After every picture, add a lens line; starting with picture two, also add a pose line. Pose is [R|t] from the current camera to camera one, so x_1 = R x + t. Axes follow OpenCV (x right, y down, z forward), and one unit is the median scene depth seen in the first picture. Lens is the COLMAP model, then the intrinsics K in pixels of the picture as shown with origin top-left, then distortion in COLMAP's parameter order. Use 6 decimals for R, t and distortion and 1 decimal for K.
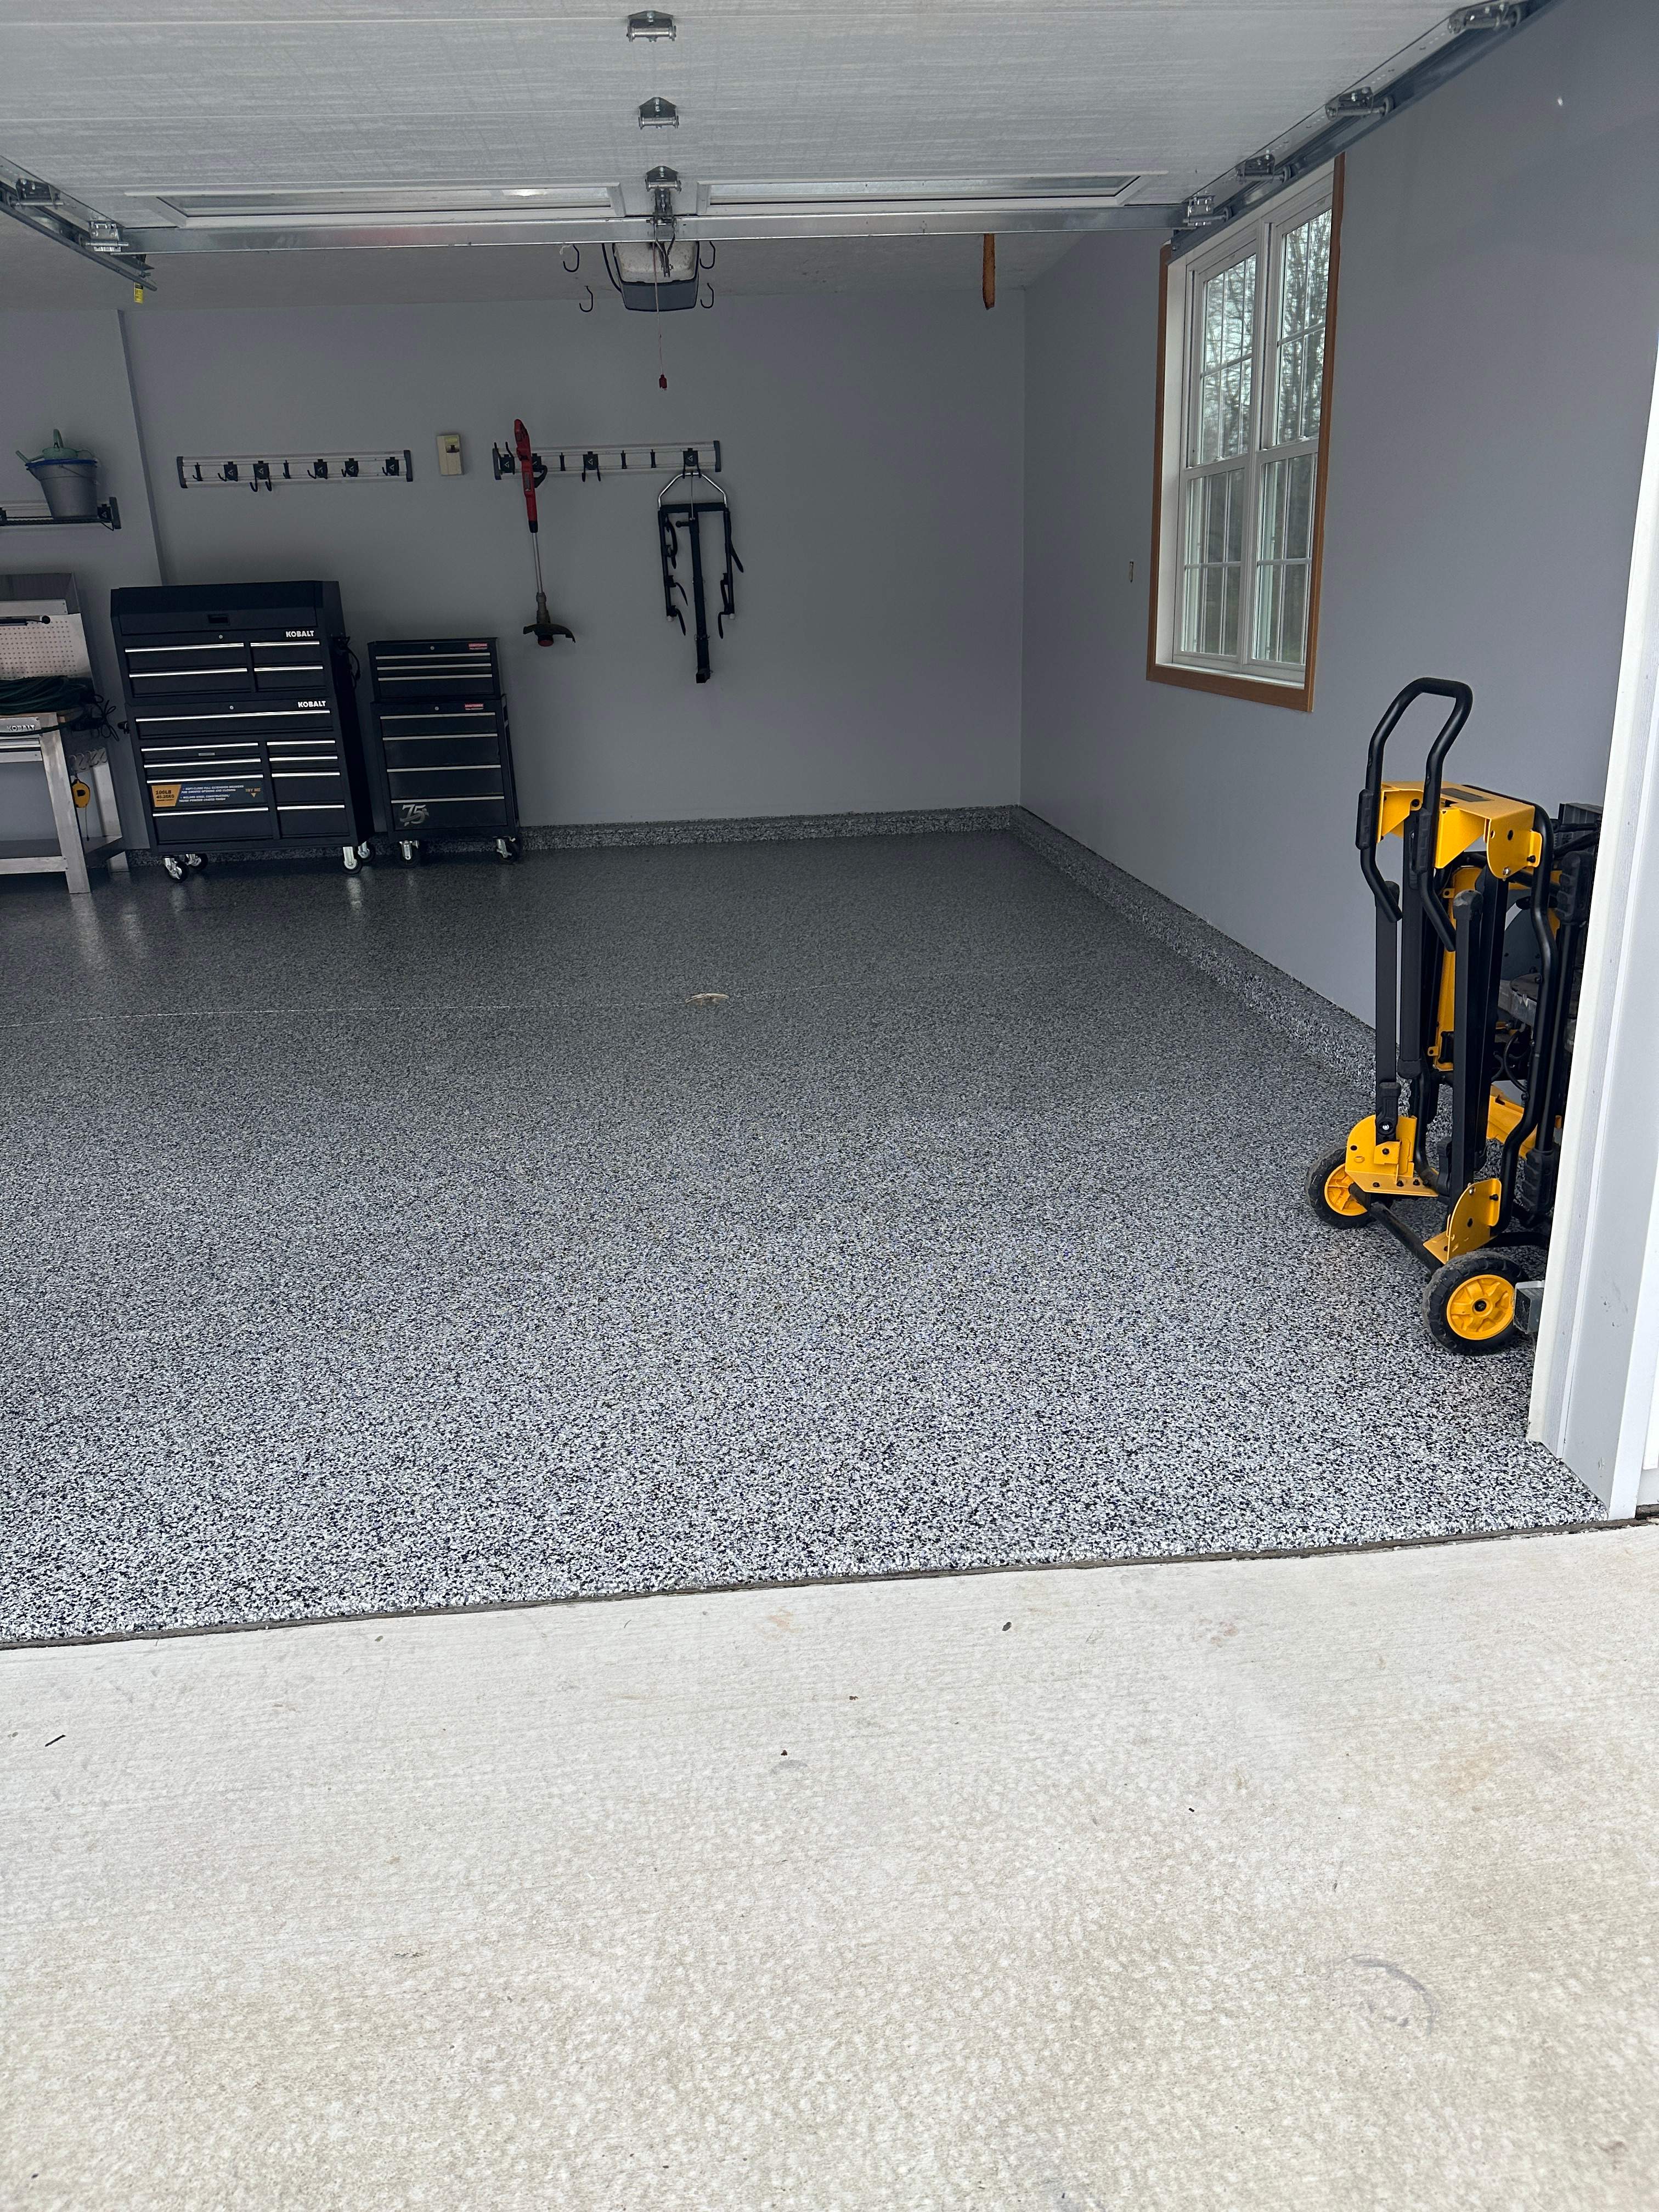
lens RADIAL K [[1540.9, 0, 831.1], [0, 1540.9, 1116.1], [0, 0, 1]] dist [-0.003850, 0.001049]
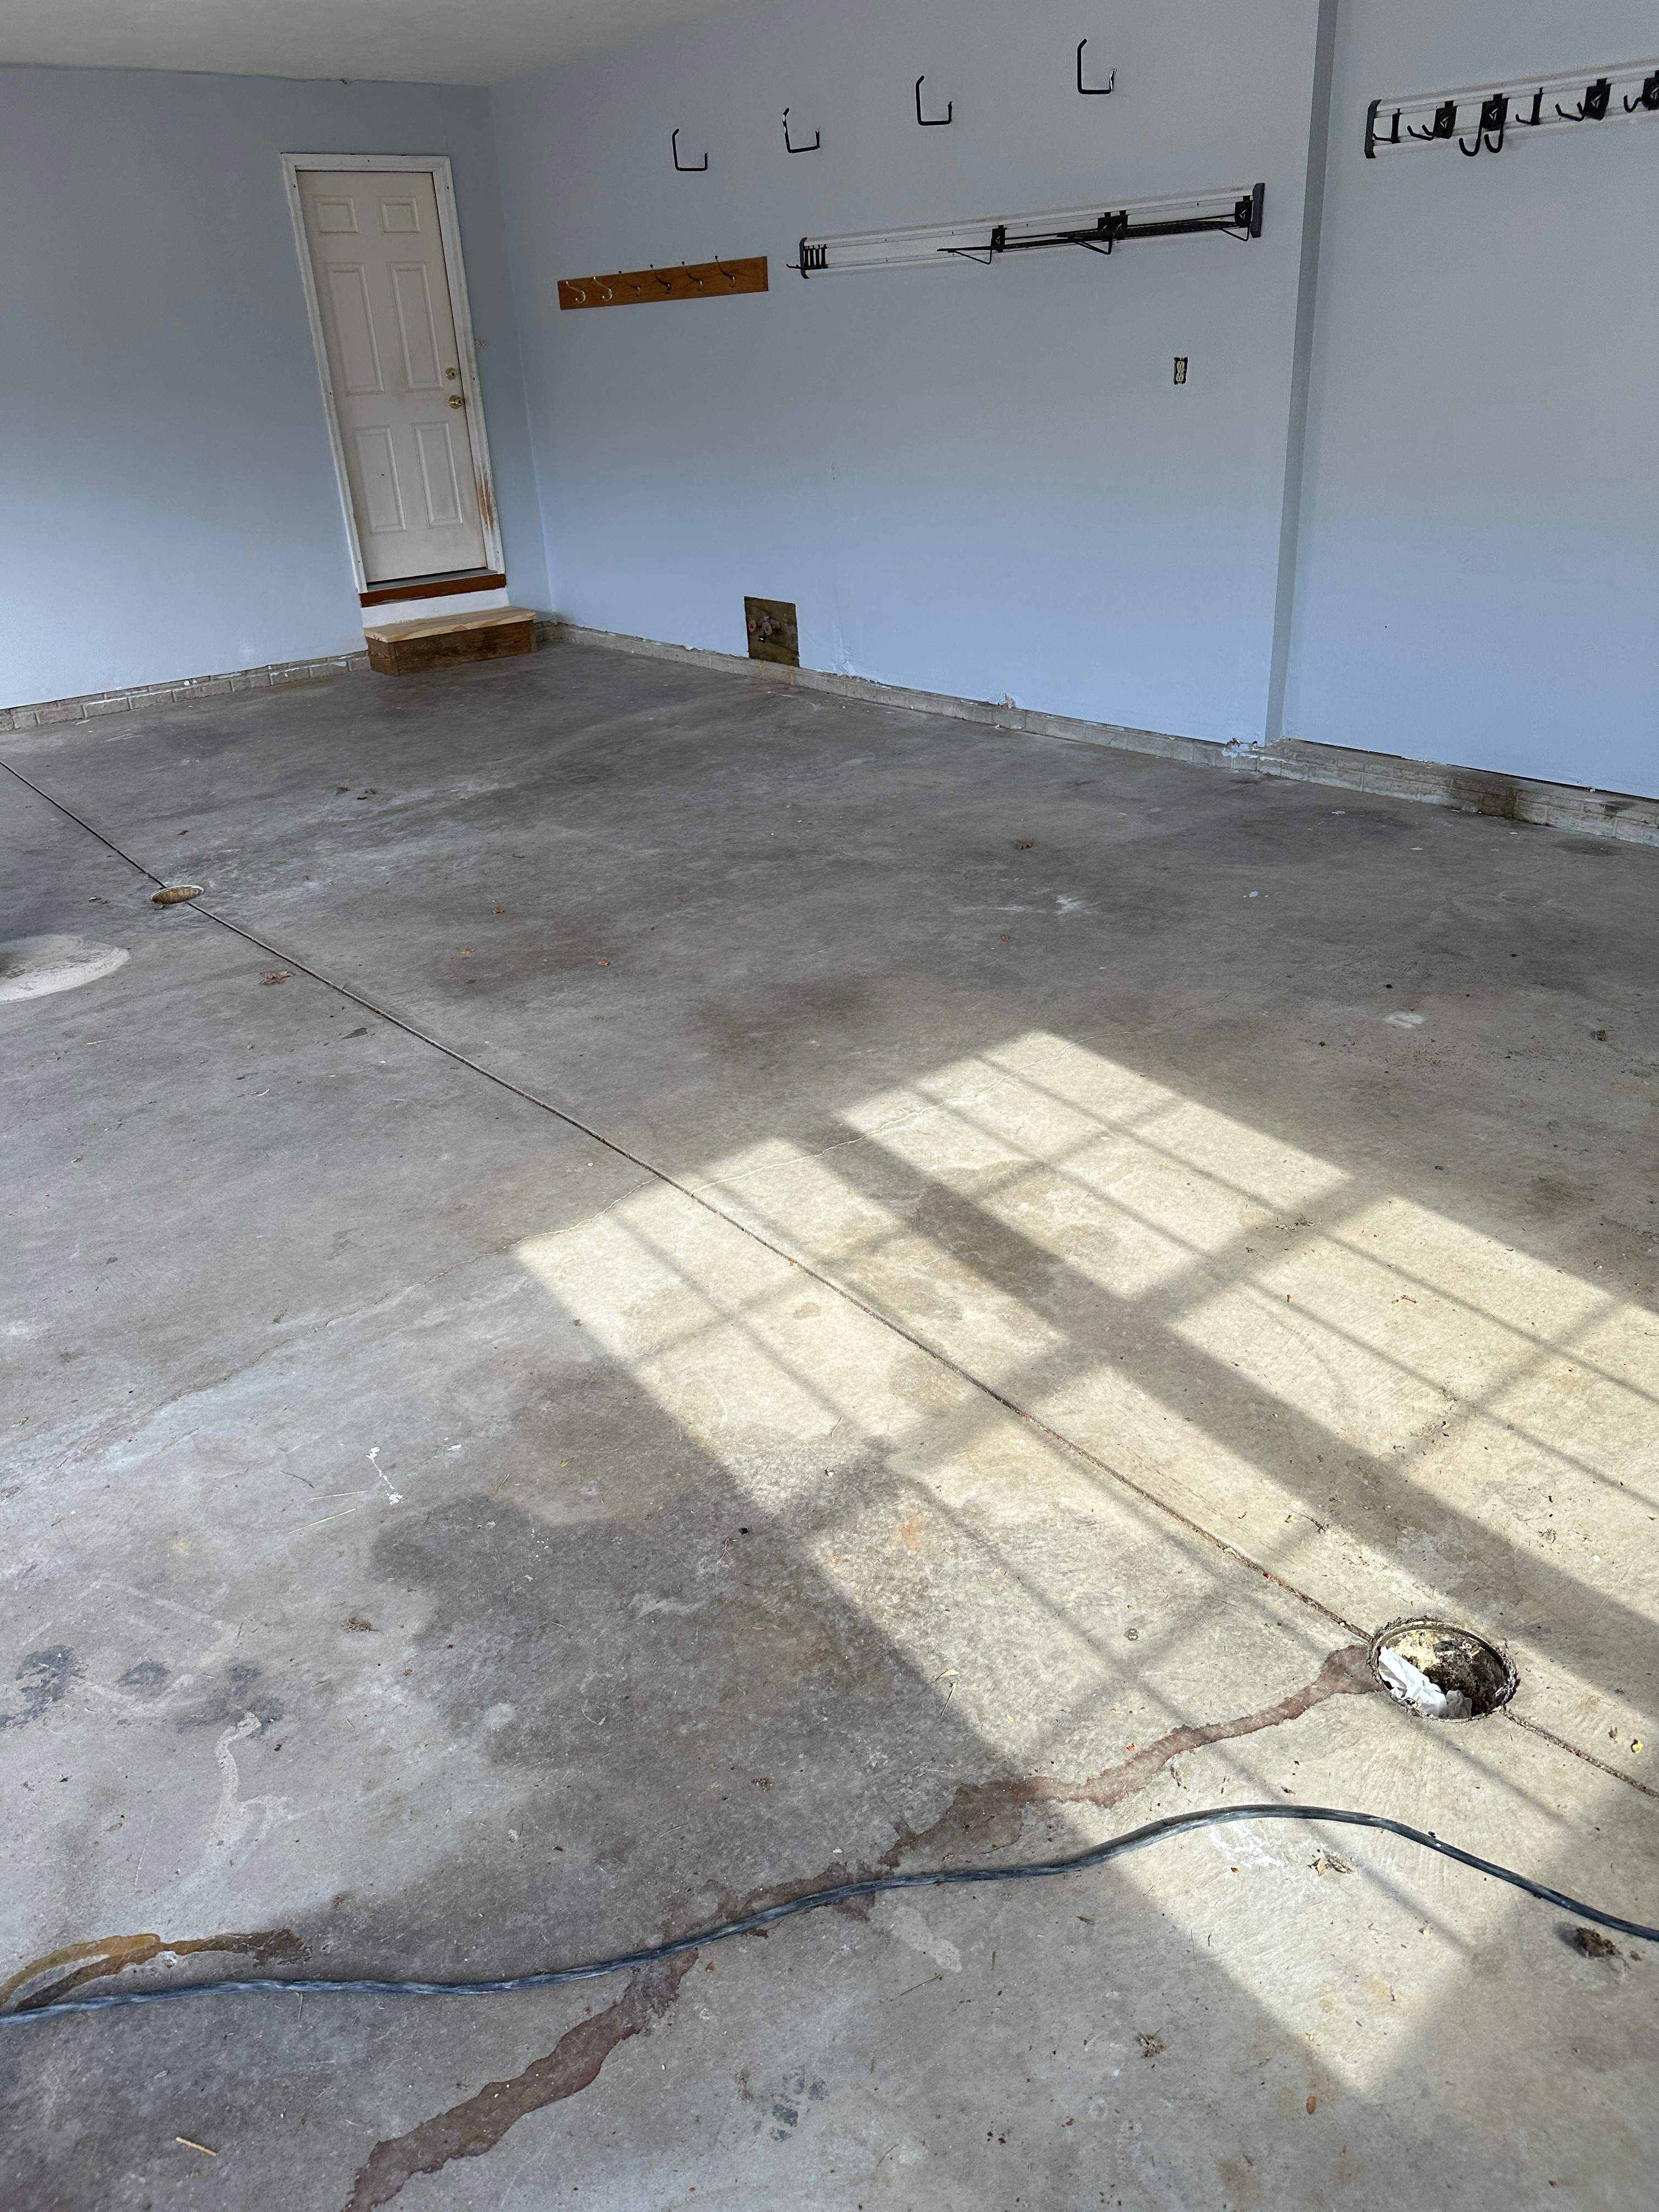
lens RADIAL K [[1582.2, 0, 857.2], [0, 1582.2, 1079.5], [0, 0, 1]] dist [0.062161, -0.076476]
pose [[0.571362, 0.349224, -0.742690, 0.210683], [-0.237637, 0.936581, 0.257576, -0.782583], [0.785540, 0.029321, 0.618115, 1.977944]]
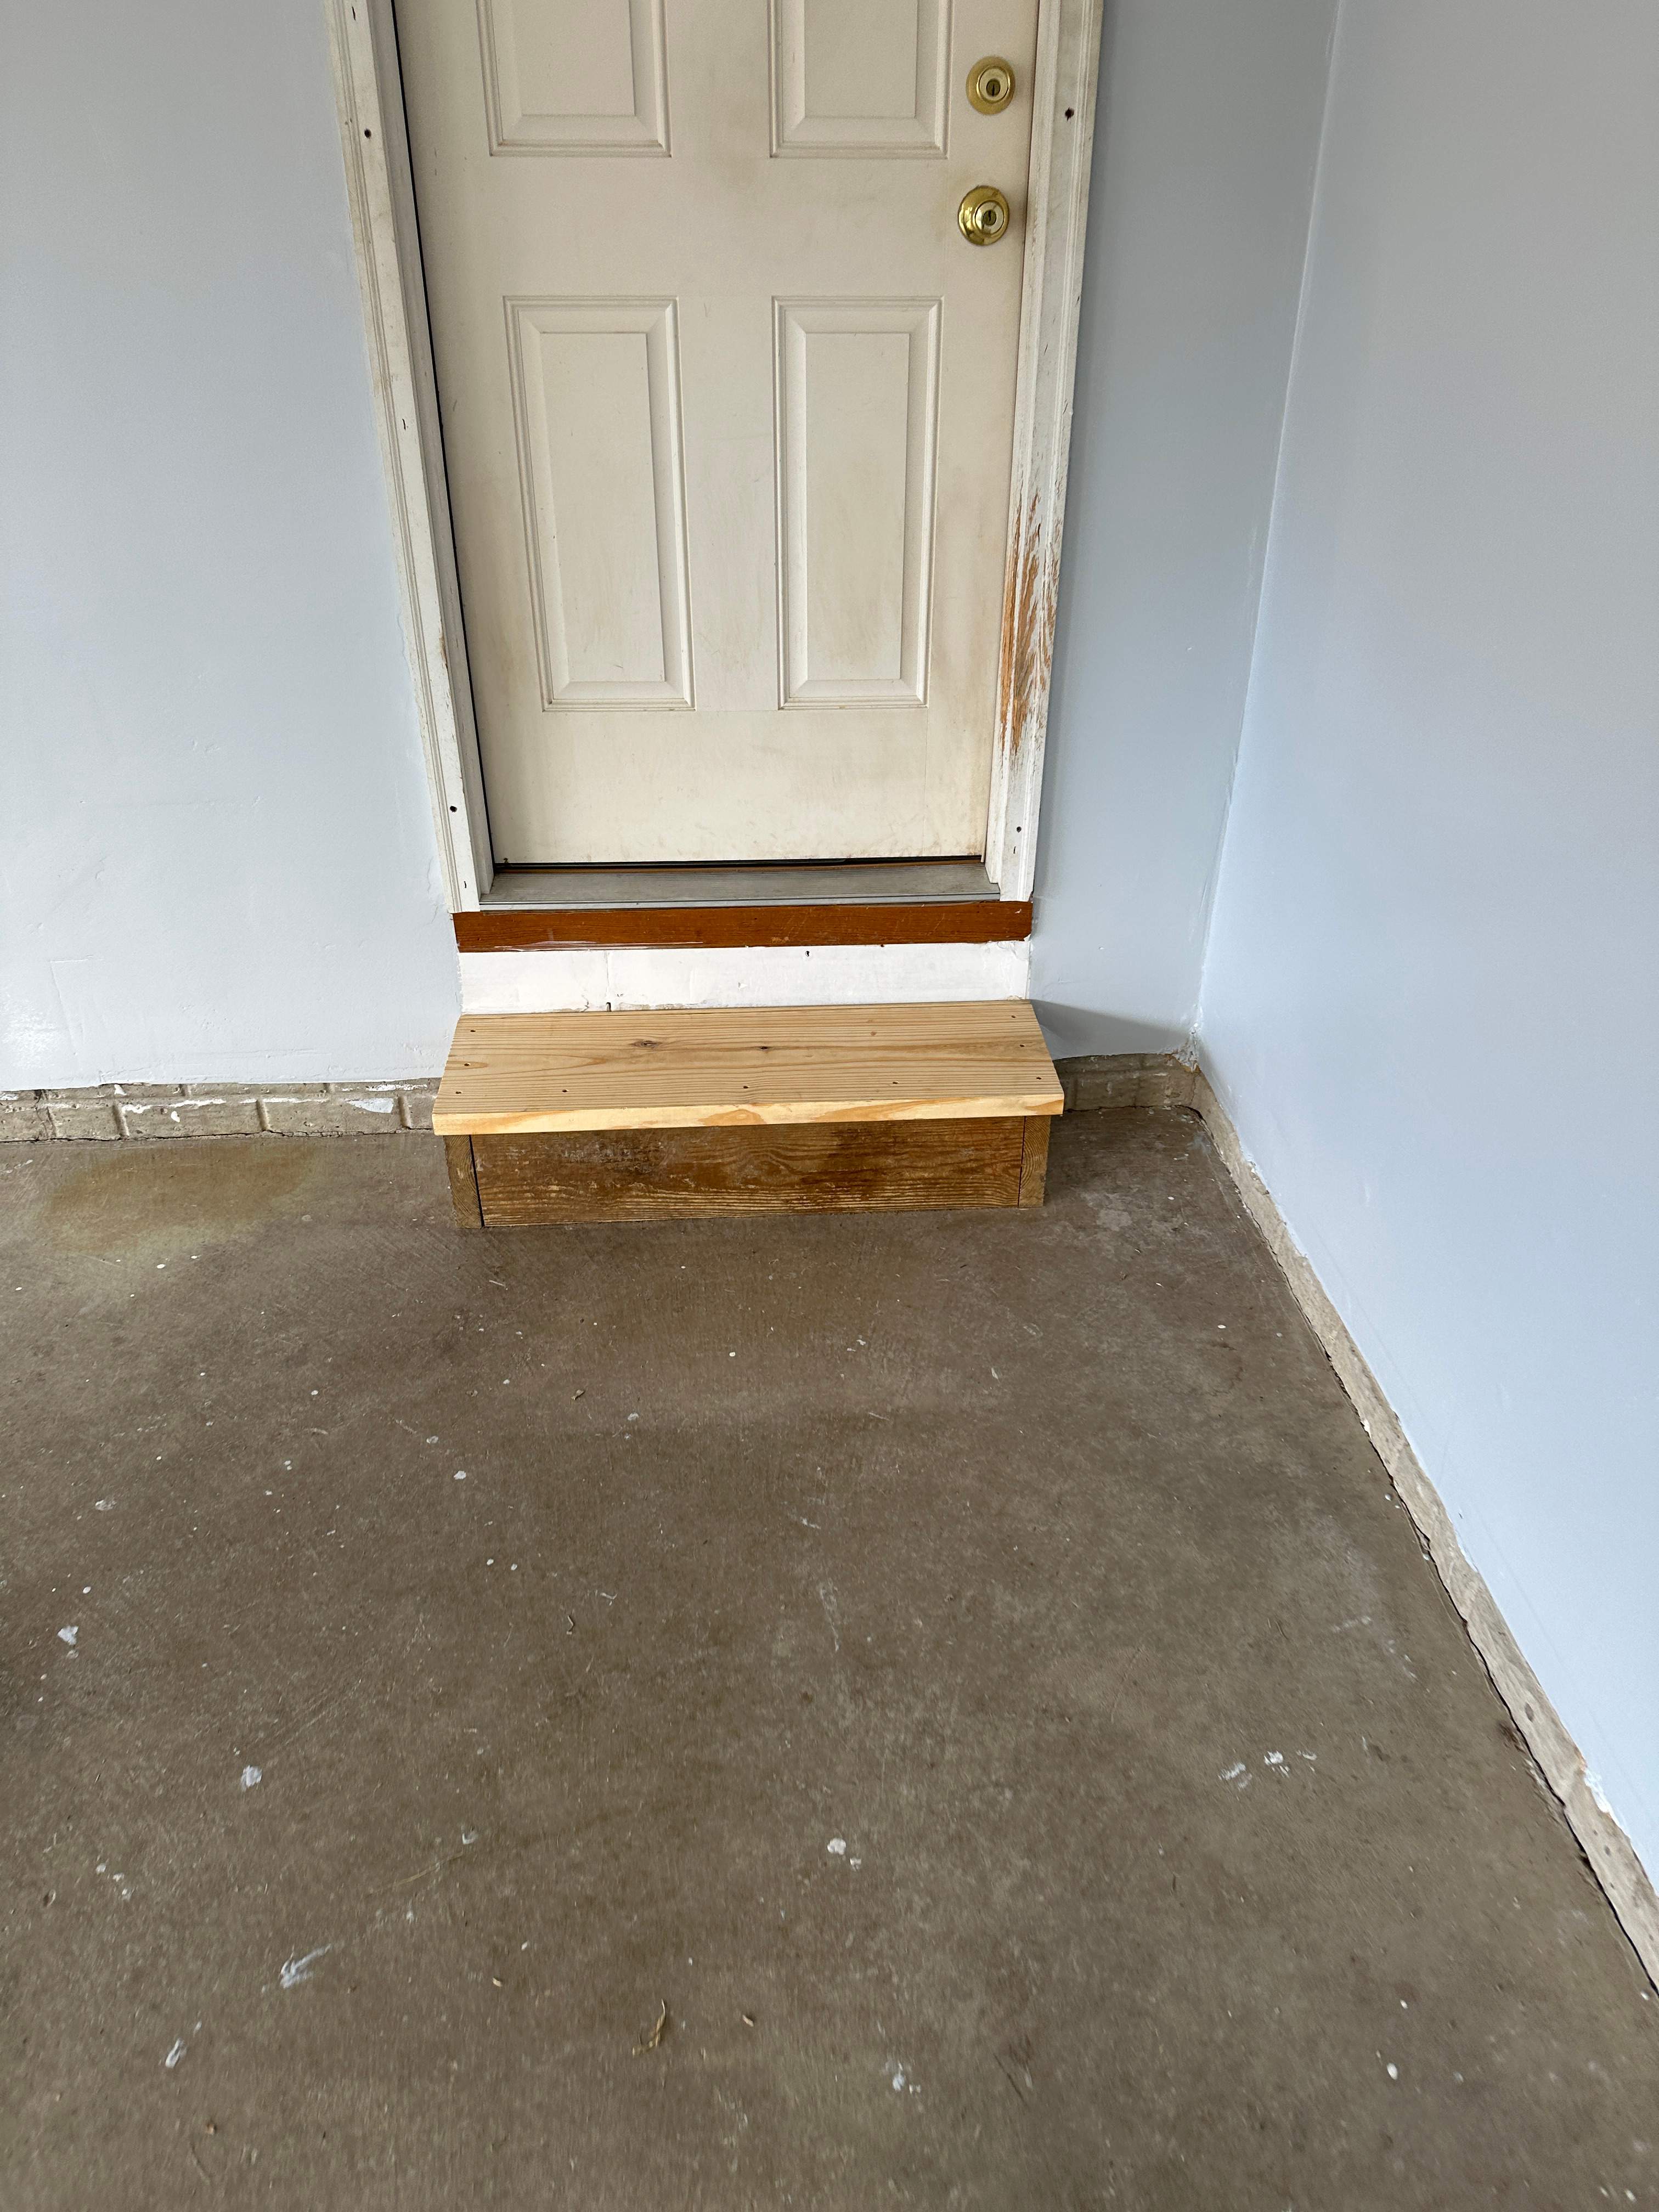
lens RADIAL K [[1545.4, 0, 833.6], [0, 1545.4, 1073.6], [0, 0, 1]] dist [0.125235, -0.180331]
pose [[-0.036764, 0.531997, -0.845948, -3.229439], [-0.323545, 0.794588, 0.513759, -1.189404], [0.945498, 0.292590, 0.142913, 3.720667]]
